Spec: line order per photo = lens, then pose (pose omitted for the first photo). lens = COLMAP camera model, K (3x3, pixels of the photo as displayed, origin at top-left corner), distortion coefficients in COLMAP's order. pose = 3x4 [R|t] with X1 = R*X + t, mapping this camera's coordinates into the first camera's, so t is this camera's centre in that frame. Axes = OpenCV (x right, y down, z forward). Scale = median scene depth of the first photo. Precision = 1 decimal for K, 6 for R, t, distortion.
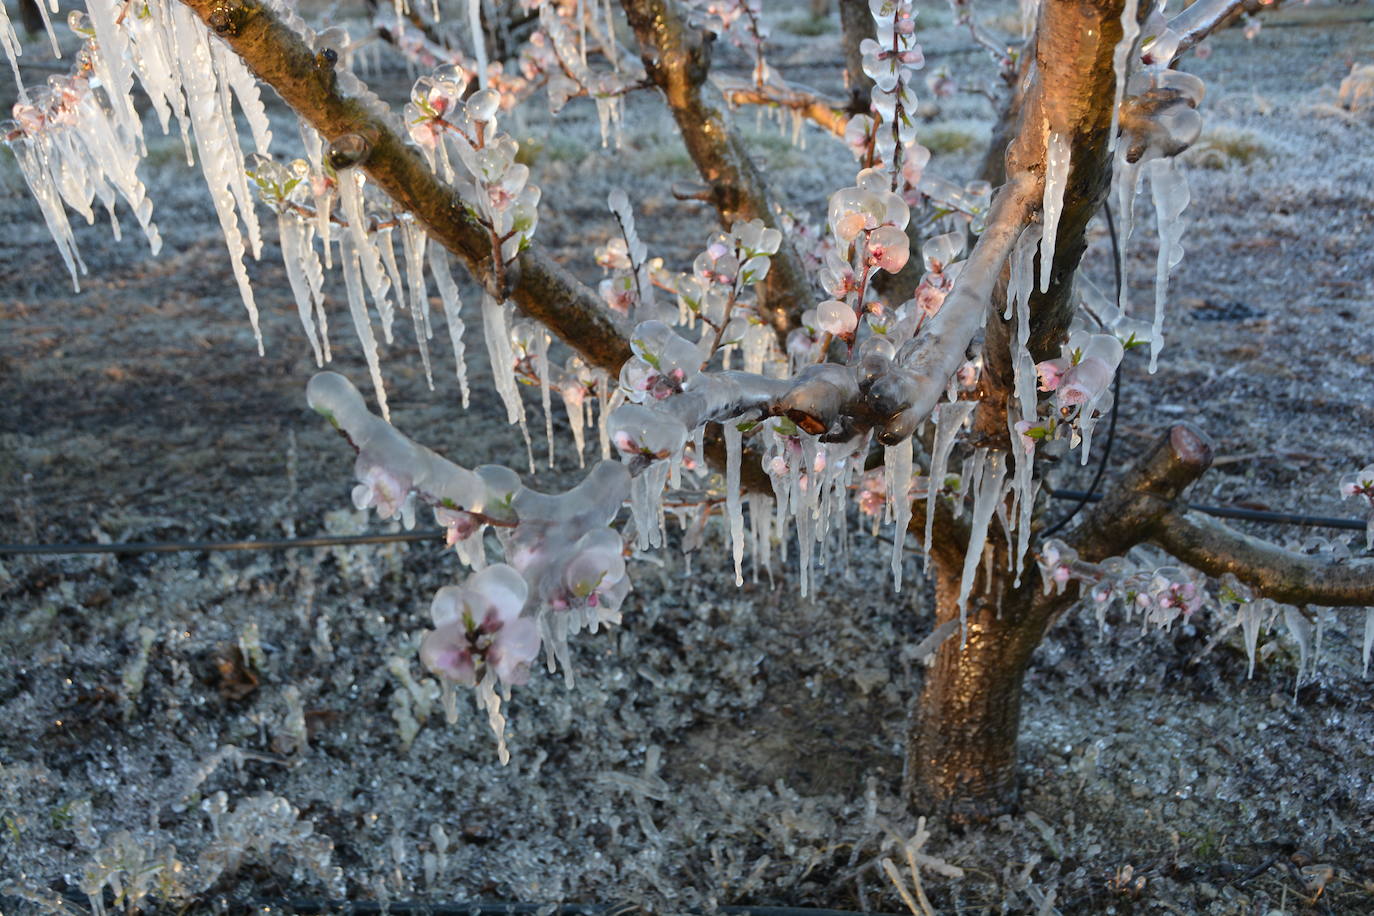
lens RADIAL K [[1512.0, 0, 686.8], [0, 1512.0, 486.2], [0, 0, 1]] dist [0.008840, 0.020983]
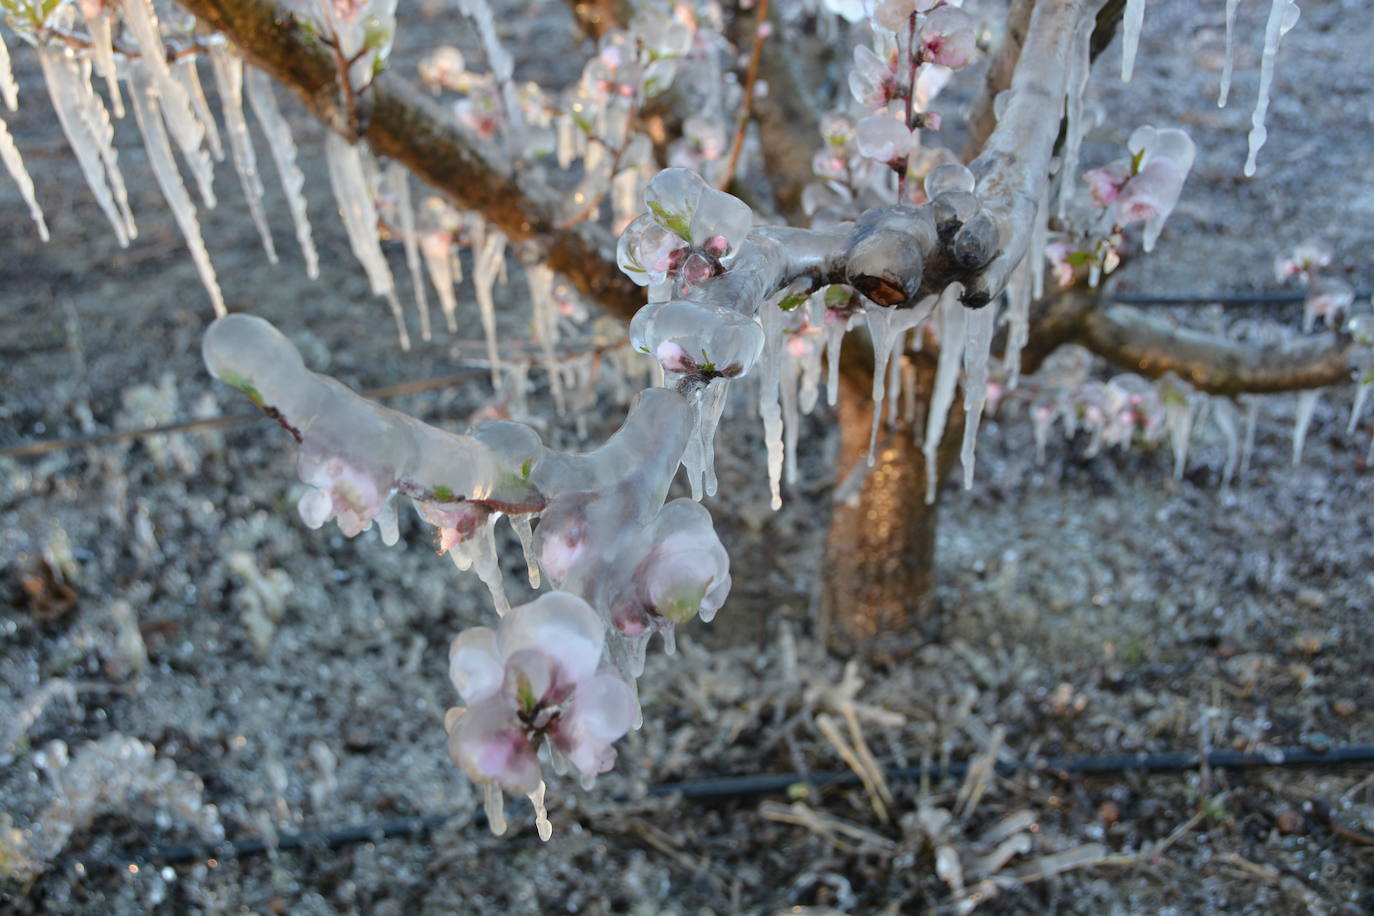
lens RADIAL K [[1464.3, 0, 678.0], [0, 1464.3, 463.4], [0, 0, 1]] dist [-0.049216, 0.230117]
pose [[0.984233, -0.112103, 0.136812, -0.055409], [0.094314, 0.986988, 0.130230, -0.028154], [-0.149631, -0.115274, 0.981999, 0.147109]]
